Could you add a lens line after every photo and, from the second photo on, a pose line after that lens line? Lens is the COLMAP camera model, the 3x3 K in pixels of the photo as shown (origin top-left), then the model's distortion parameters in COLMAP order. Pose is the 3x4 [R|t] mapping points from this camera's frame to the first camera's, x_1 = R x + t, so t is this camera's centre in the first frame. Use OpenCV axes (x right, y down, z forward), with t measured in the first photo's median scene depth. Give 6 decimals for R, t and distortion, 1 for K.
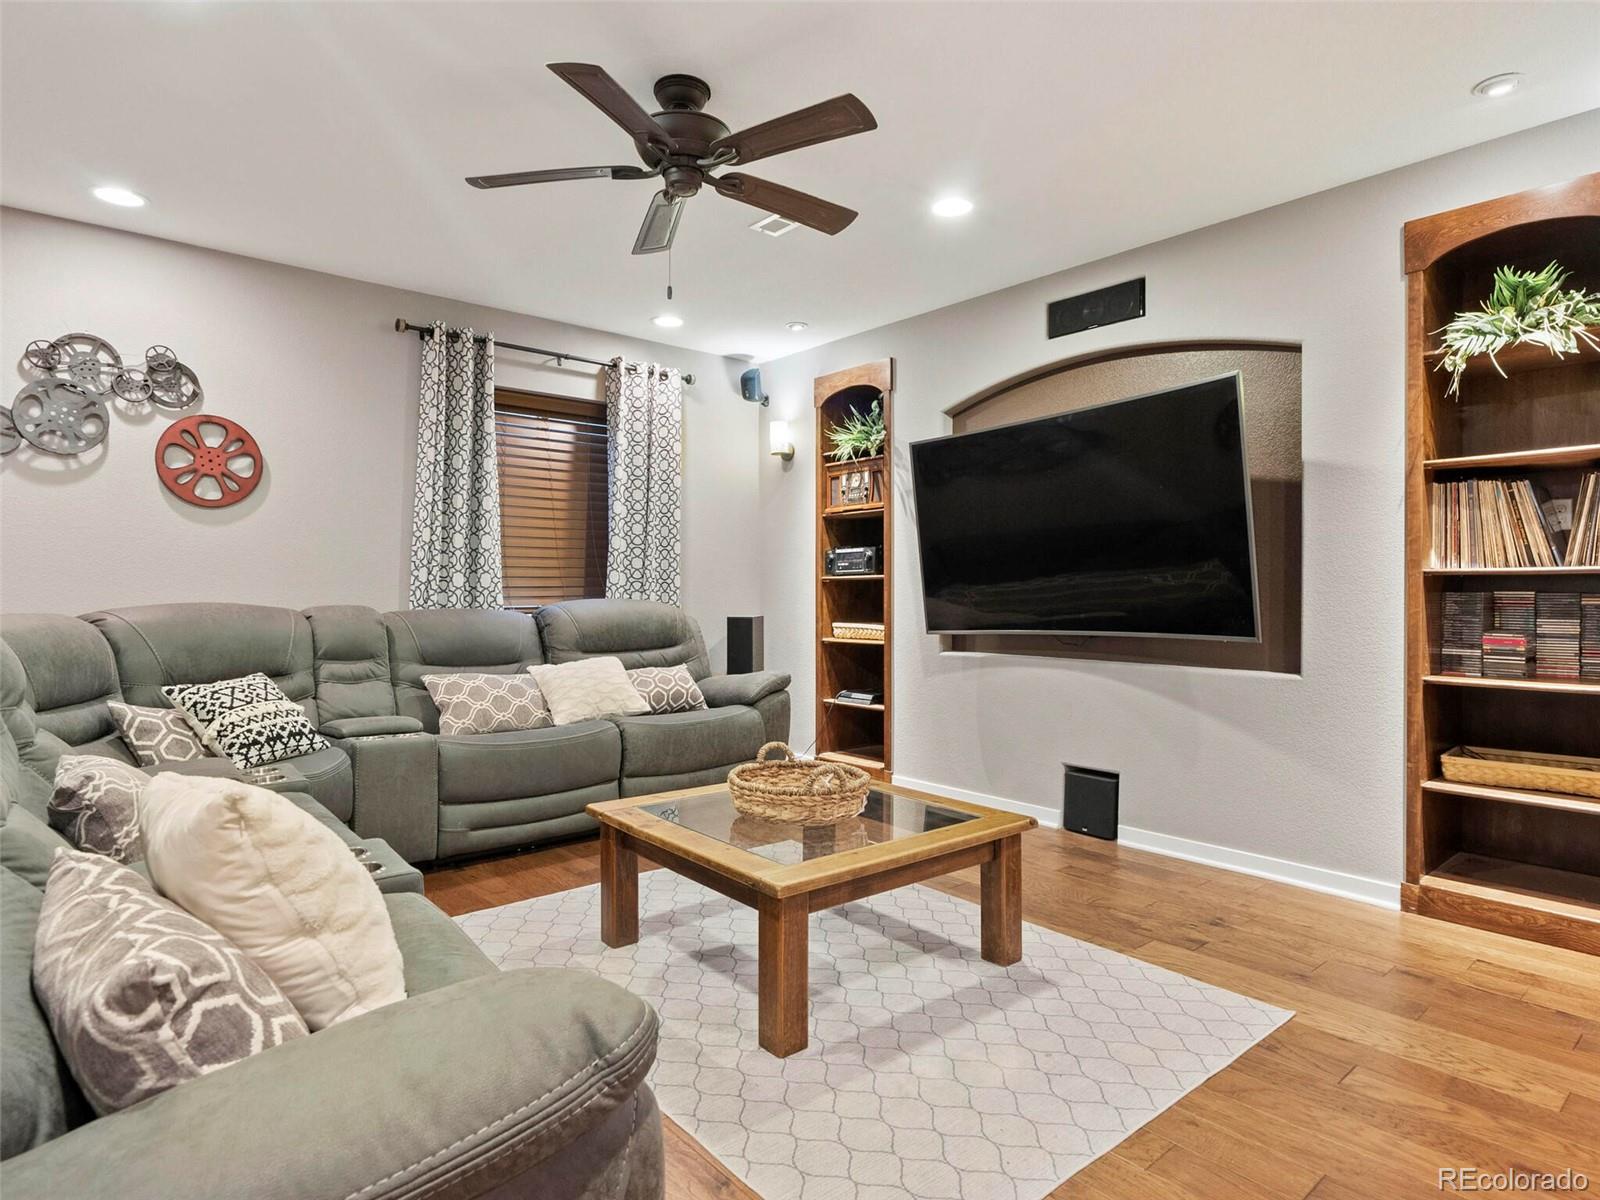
lens RADIAL K [[907.1, 0, 801.9], [0, 907.1, 596.8], [0, 0, 1]] dist [-0.002767, -0.003162]
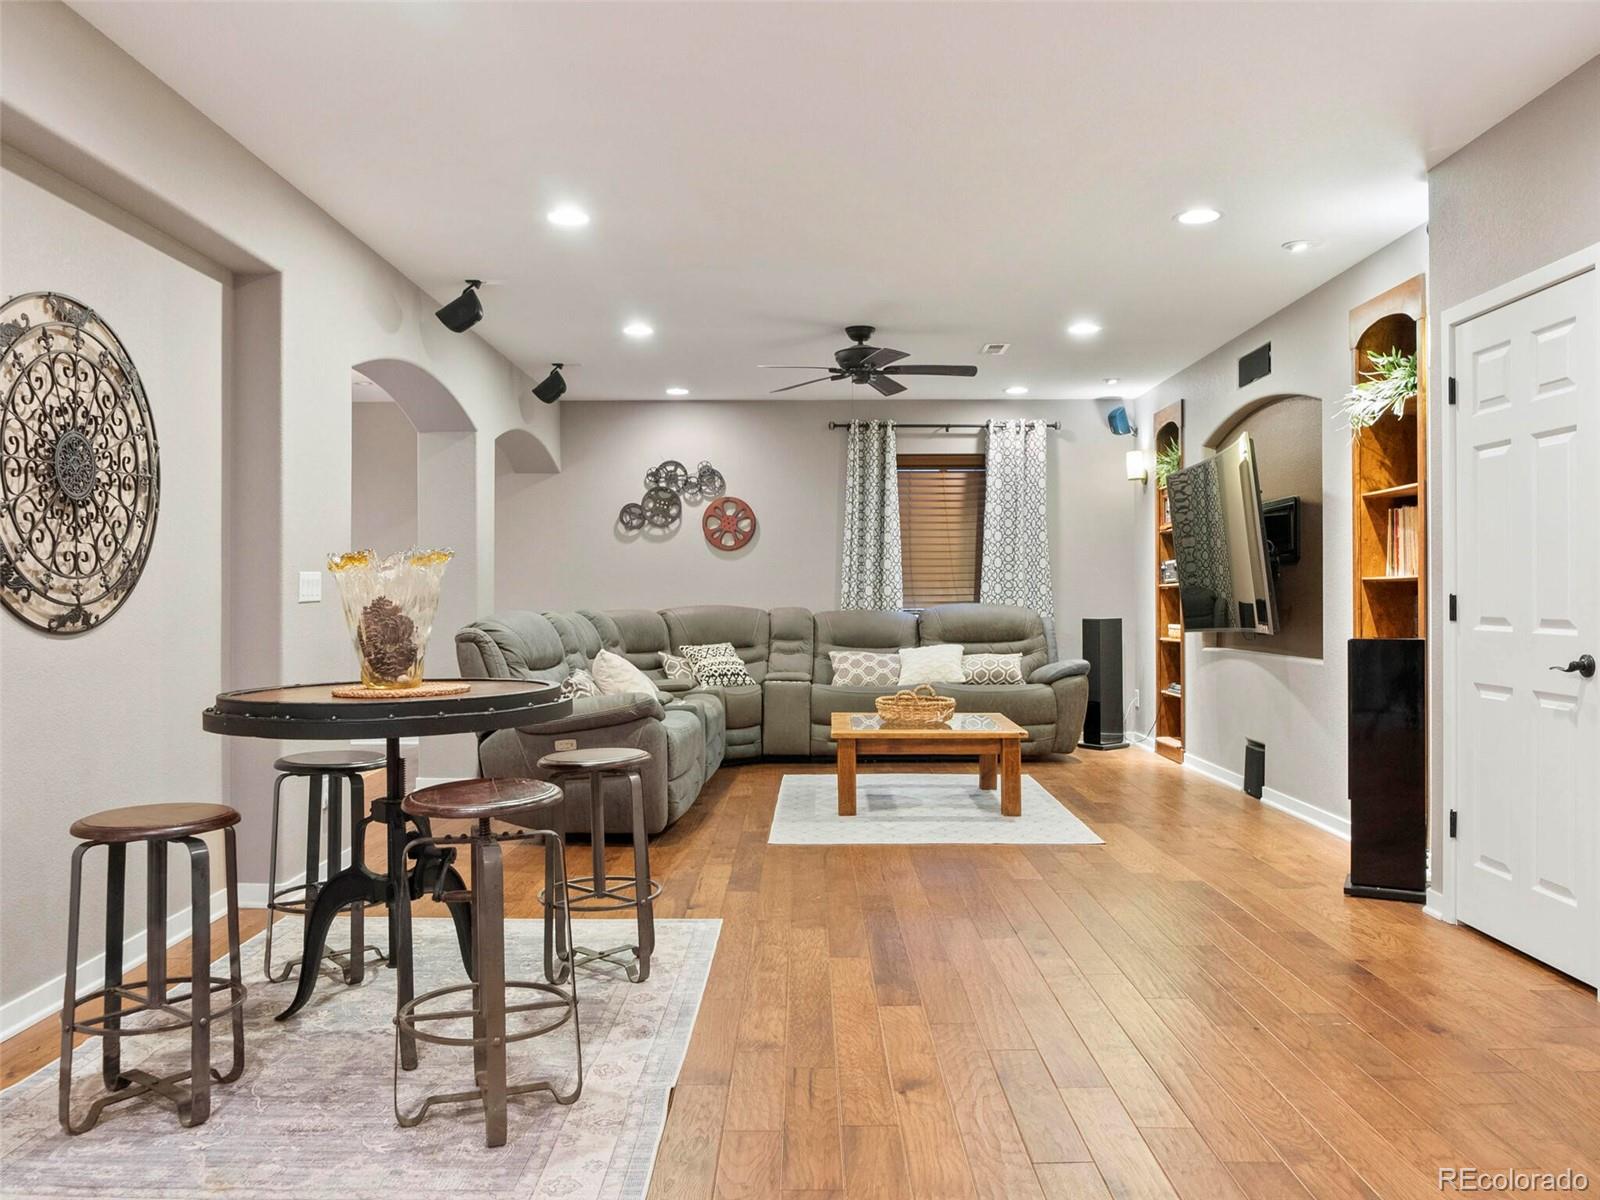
lens RADIAL K [[1220.1, 0, 802.6], [0, 1220.1, 597.9], [0, 0, 1]] dist [0.003085, 0.001389]
pose [[0.759594, -0.004854, -0.650380, 0.945526], [-0.000004, 0.999972, -0.007468, 0.009011], [0.650398, 0.005675, 0.759572, -0.660328]]
